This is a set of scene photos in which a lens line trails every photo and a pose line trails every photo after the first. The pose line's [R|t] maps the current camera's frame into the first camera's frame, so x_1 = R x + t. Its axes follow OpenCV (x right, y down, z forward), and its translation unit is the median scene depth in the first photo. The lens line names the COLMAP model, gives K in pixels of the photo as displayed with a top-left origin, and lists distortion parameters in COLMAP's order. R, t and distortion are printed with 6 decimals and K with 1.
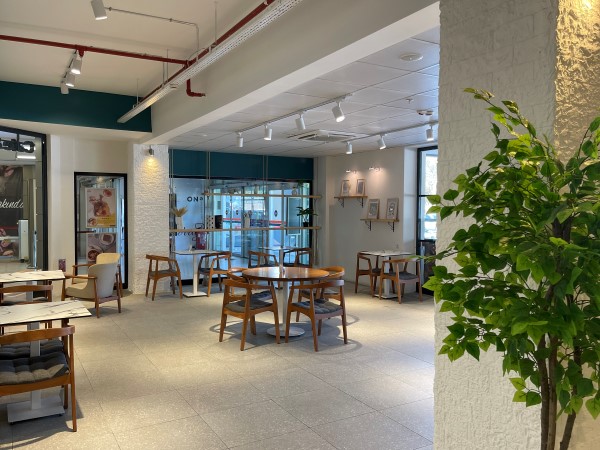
lens RADIAL K [[517.5, 0, 300.0], [0, 517.5, 225.0], [0, 0, 1]] dist [0.002651, -0.003281]
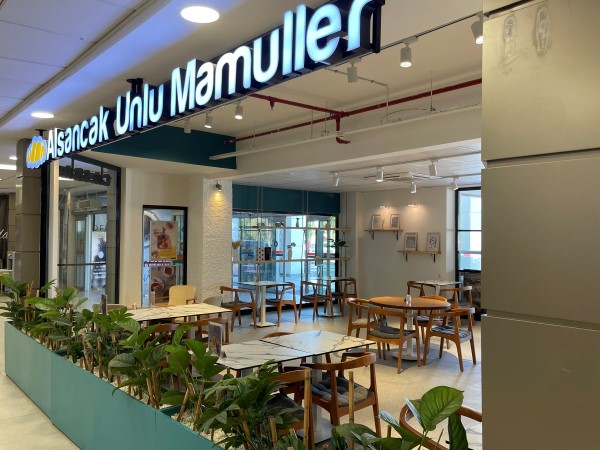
lens RADIAL K [[517.5, 0, 300.0], [0, 517.5, 225.0], [0, 0, 1]] dist [0.002651, -0.003281]
pose [[0.983435, 0.007477, 0.181107, -0.307053], [0.001983, 0.998645, -0.051998, -0.010615], [-0.181250, 0.051495, 0.982088, -0.038296]]
